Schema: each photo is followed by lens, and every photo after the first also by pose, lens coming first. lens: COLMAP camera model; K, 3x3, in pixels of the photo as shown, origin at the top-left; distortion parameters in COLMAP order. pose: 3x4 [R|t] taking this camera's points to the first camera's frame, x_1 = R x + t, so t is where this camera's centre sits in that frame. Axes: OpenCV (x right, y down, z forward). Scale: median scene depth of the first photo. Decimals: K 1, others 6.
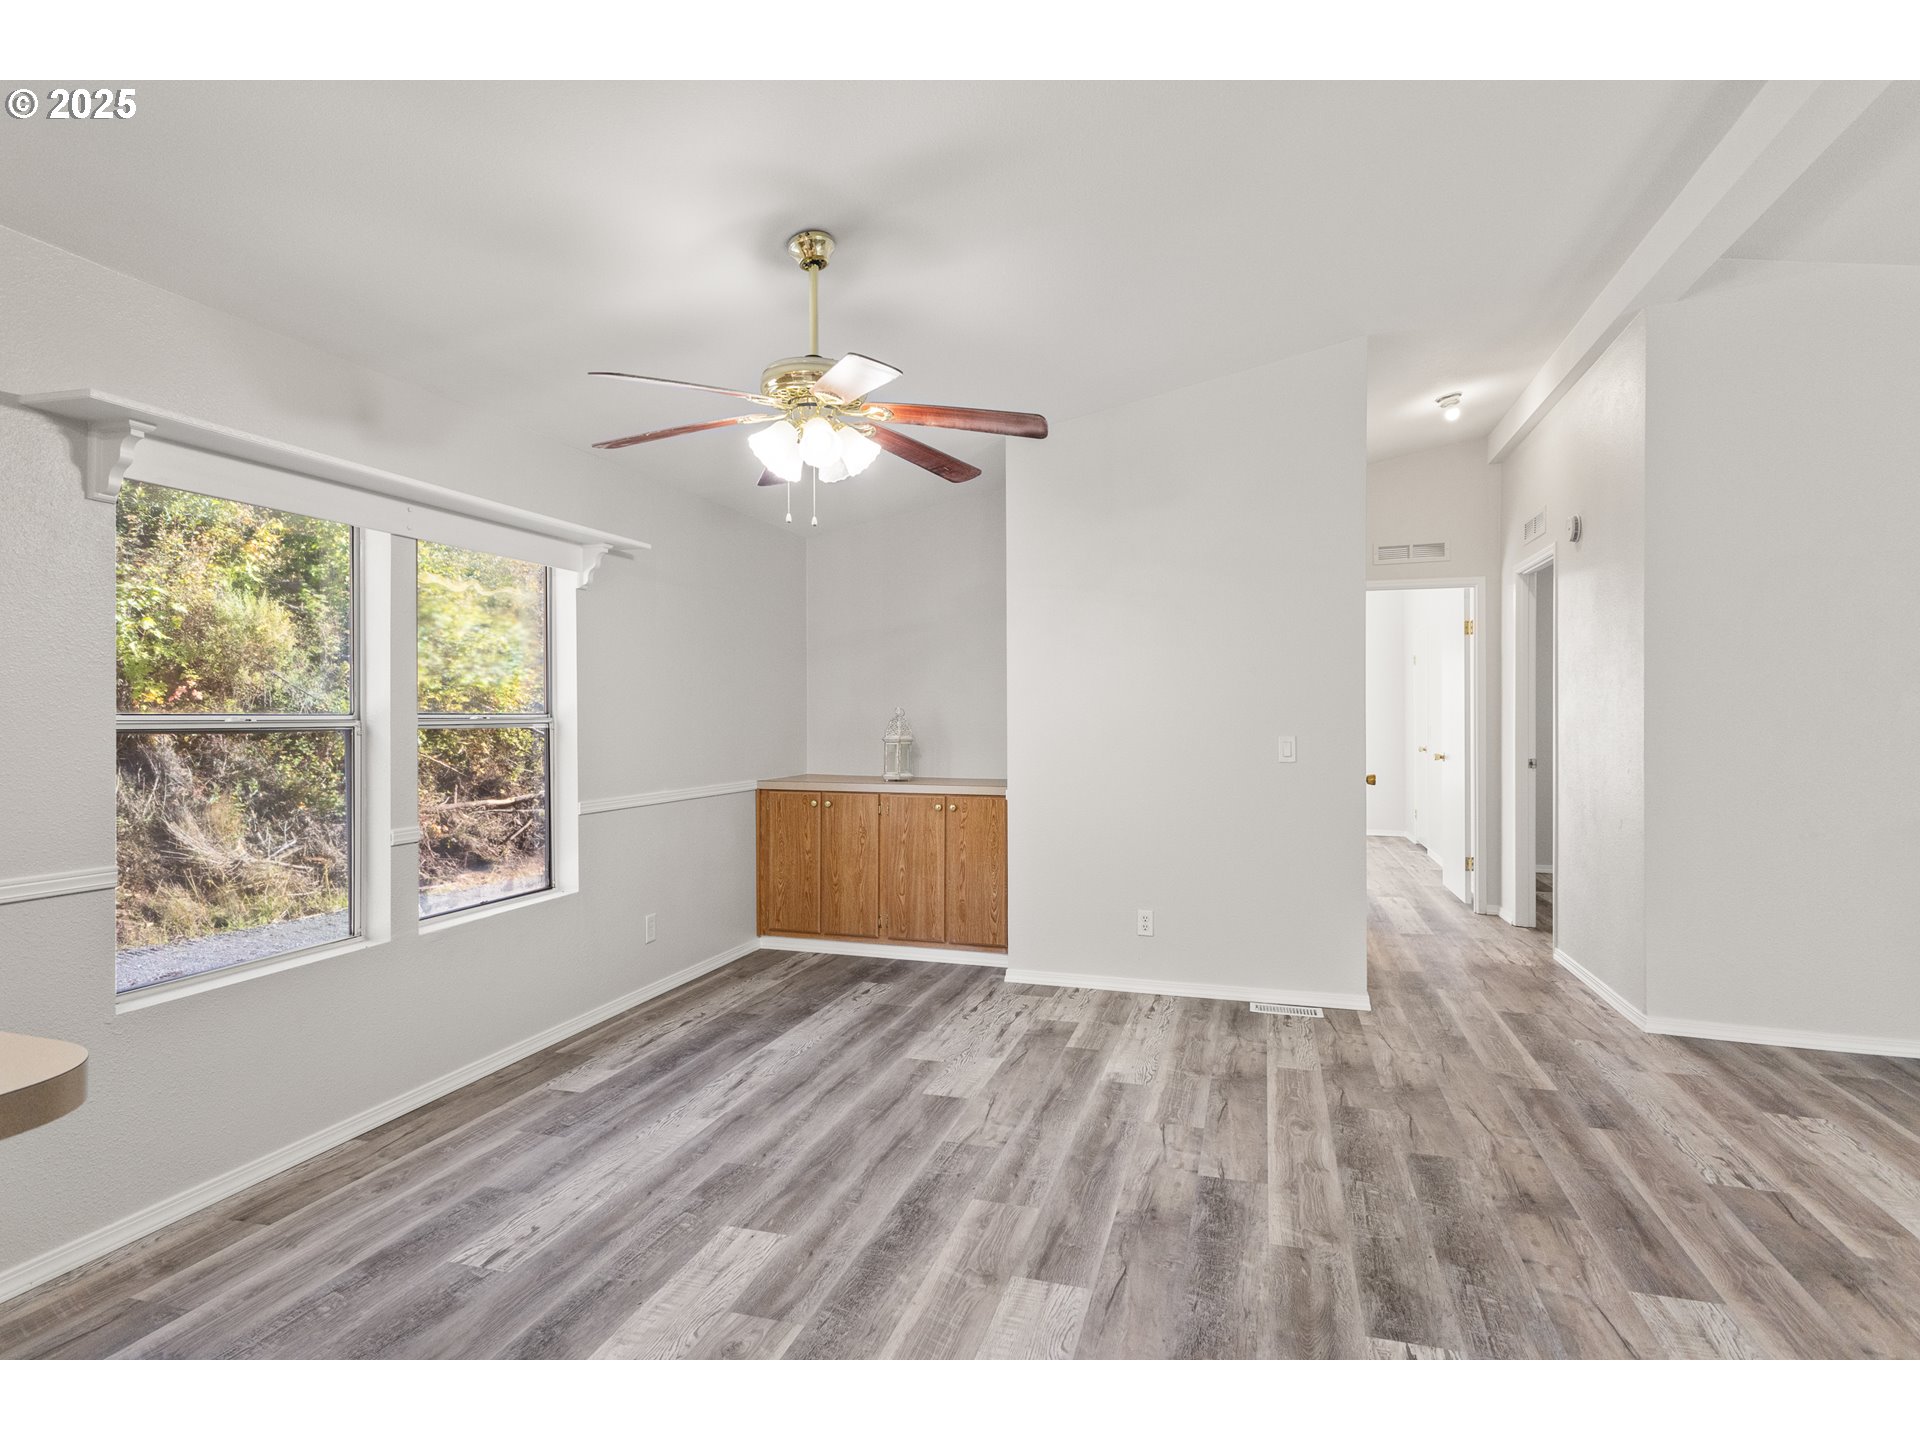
lens RADIAL K [[982.8, 0, 955.6], [0, 982.8, 722.5], [0, 0, 1]] dist [0.019601, -0.000977]
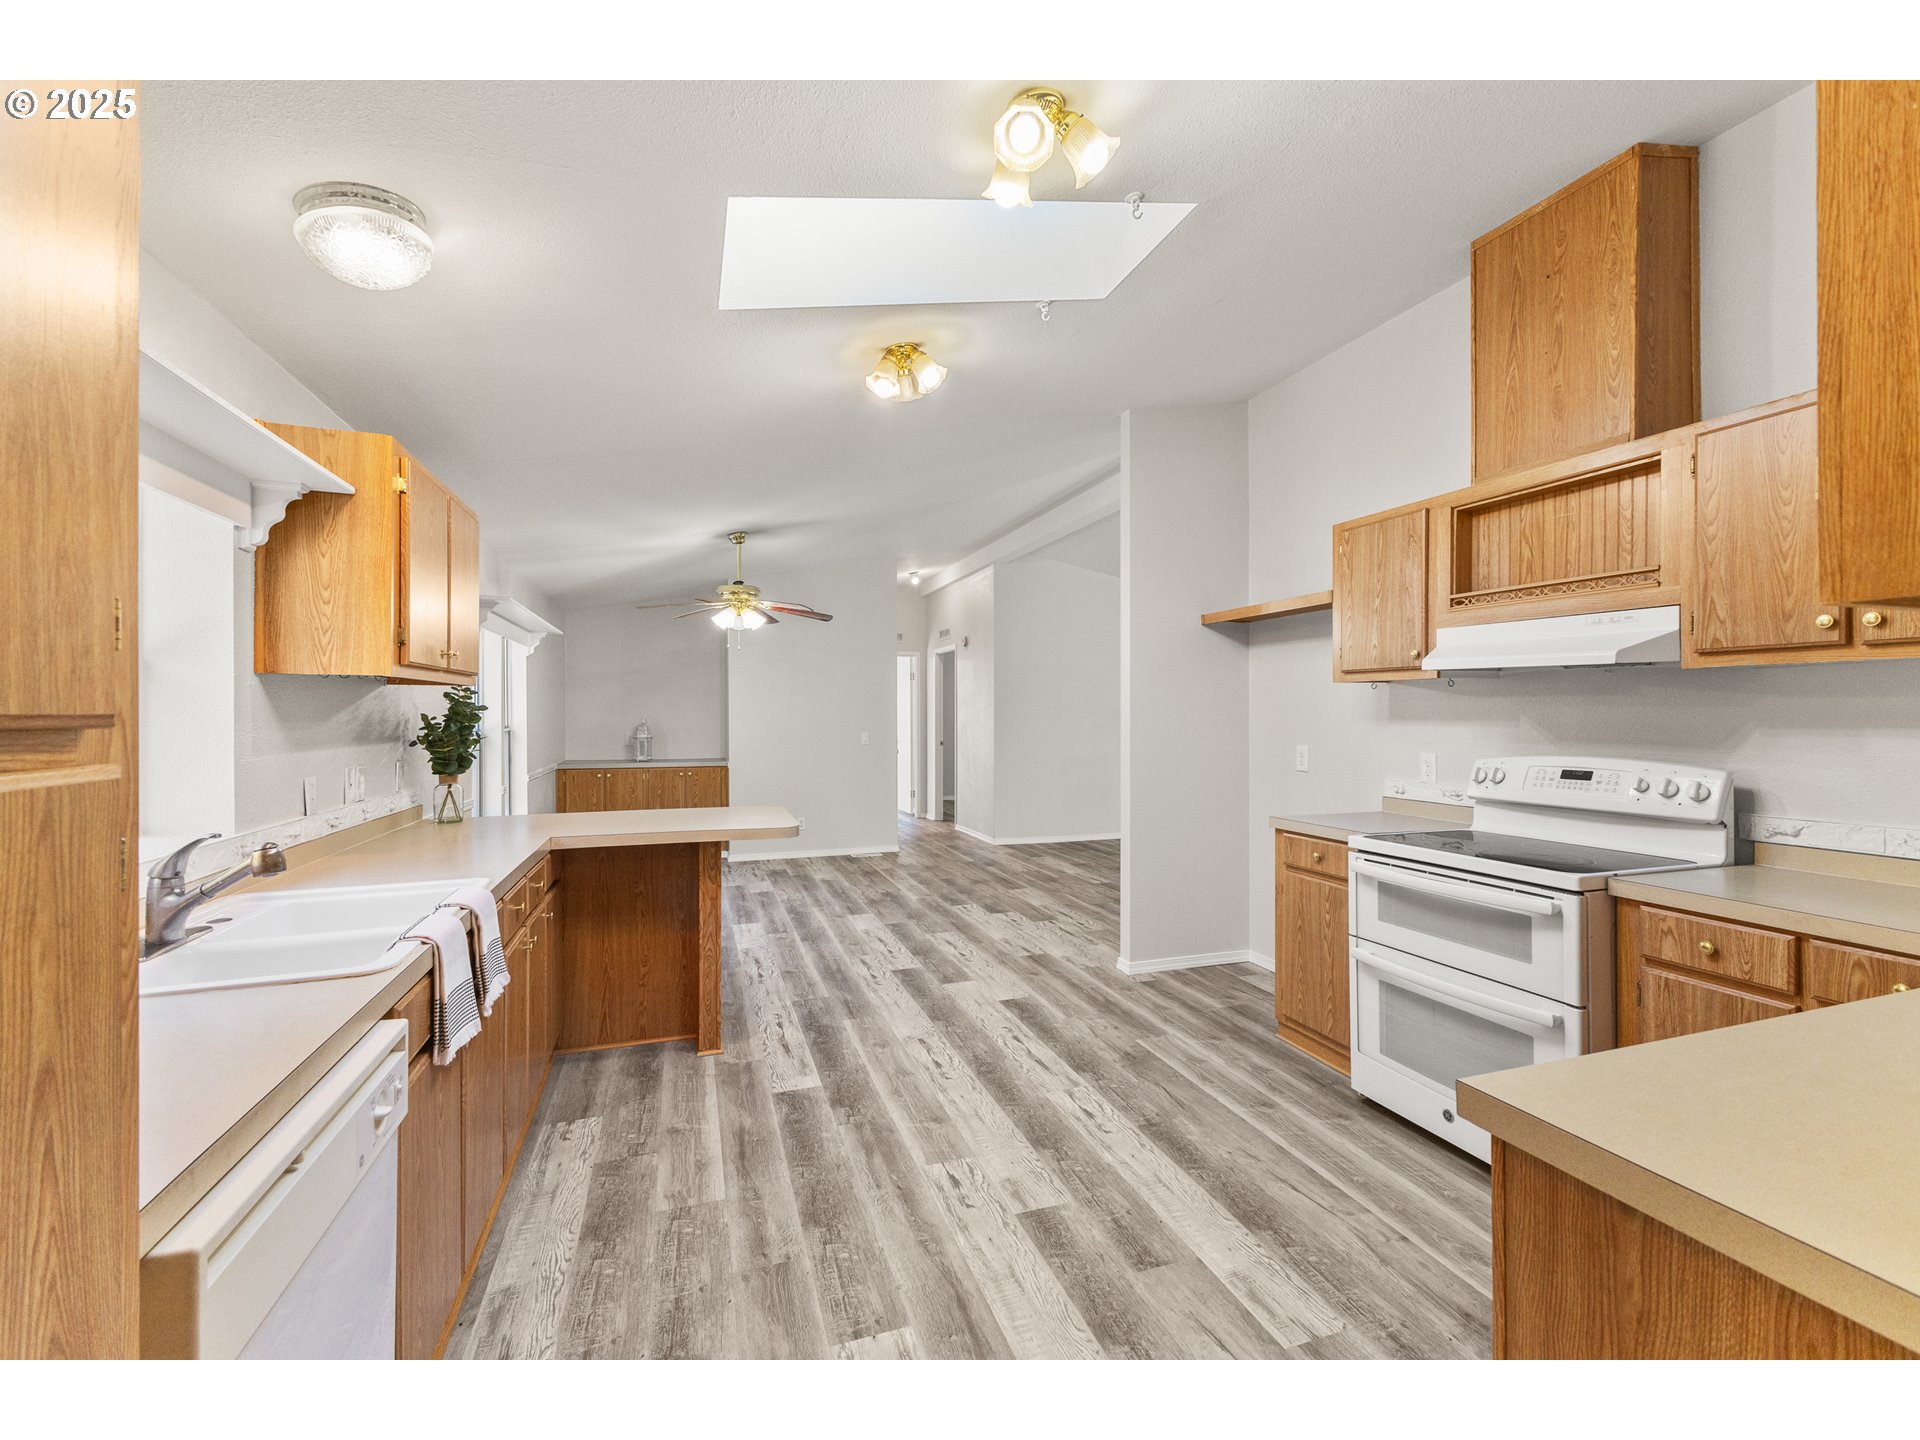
lens RADIAL K [[827.5, 0, 957.9], [0, 827.5, 712.5], [0, 0, 1]] dist [-0.000836, -0.000042]
pose [[0.813497, 0.001259, 0.581568, -0.718954], [0.002573, 0.999980, -0.005764, -0.025728], [-0.581563, 0.006185, 0.813478, -0.790473]]
